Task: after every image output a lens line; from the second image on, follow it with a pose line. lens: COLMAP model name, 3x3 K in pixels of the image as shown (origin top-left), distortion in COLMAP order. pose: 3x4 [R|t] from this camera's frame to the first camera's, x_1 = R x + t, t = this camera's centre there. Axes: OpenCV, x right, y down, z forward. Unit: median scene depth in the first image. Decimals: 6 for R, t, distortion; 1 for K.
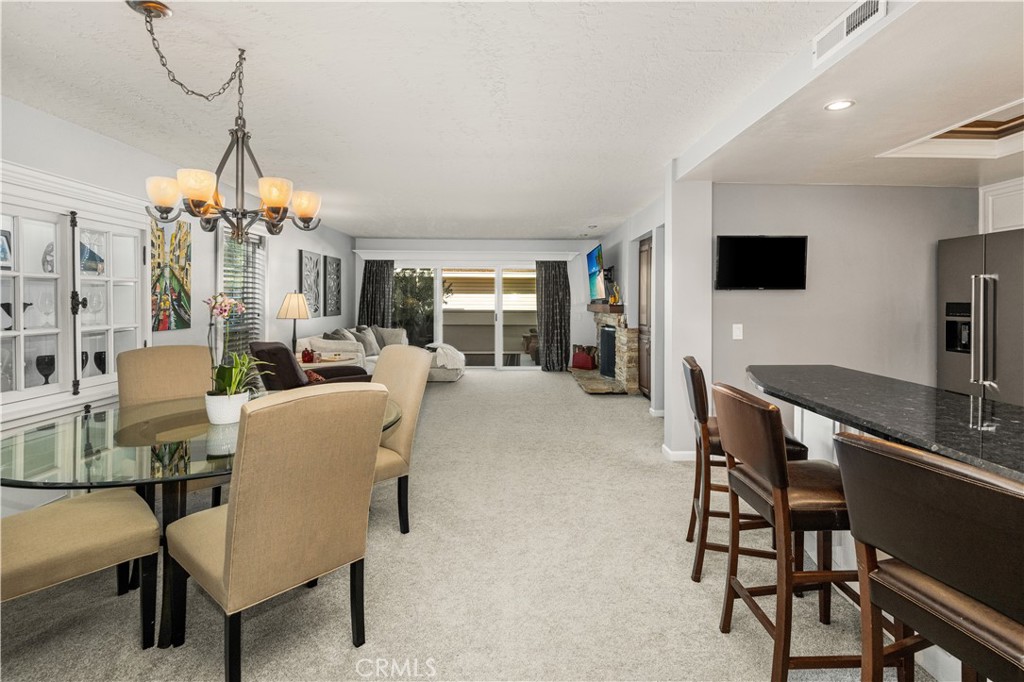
lens RADIAL K [[466.7, 0, 529.3], [0, 466.7, 299.8], [0, 0, 1]] dist [0.002564, 0.000858]
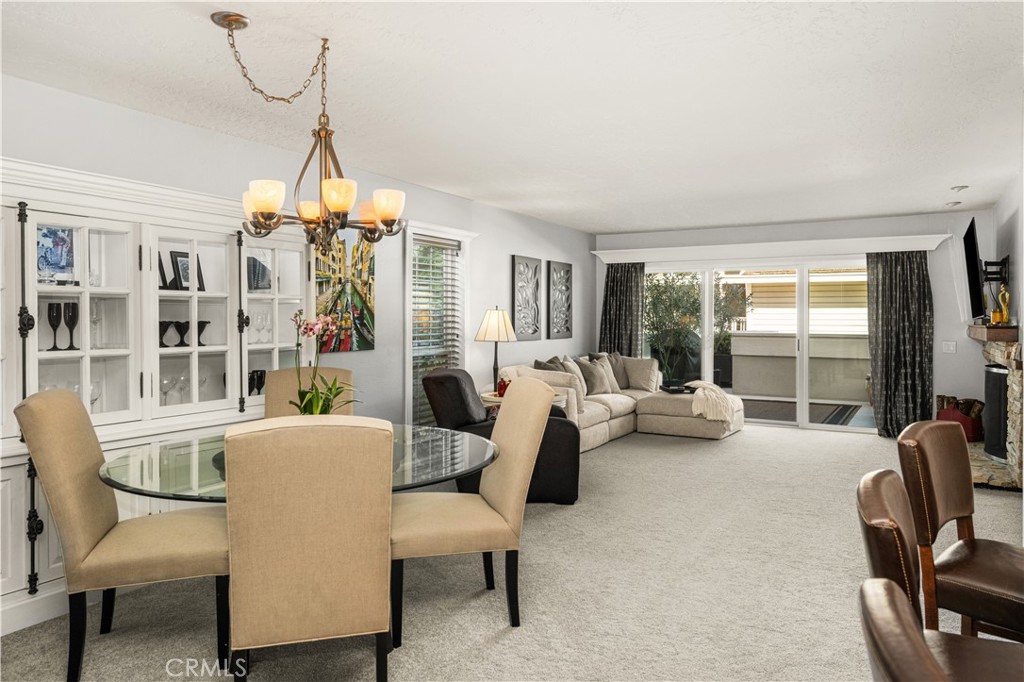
lens RADIAL K [[673.6, 0, 524.8], [0, 673.6, 319.6], [0, 0, 1]] dist [-0.001729, 0.005191]
pose [[0.852189, -0.000016, -0.523234, 0.199027], [0.001351, 0.999997, 0.002170, 0.000612], [0.523232, -0.002556, 0.852186, 0.050697]]
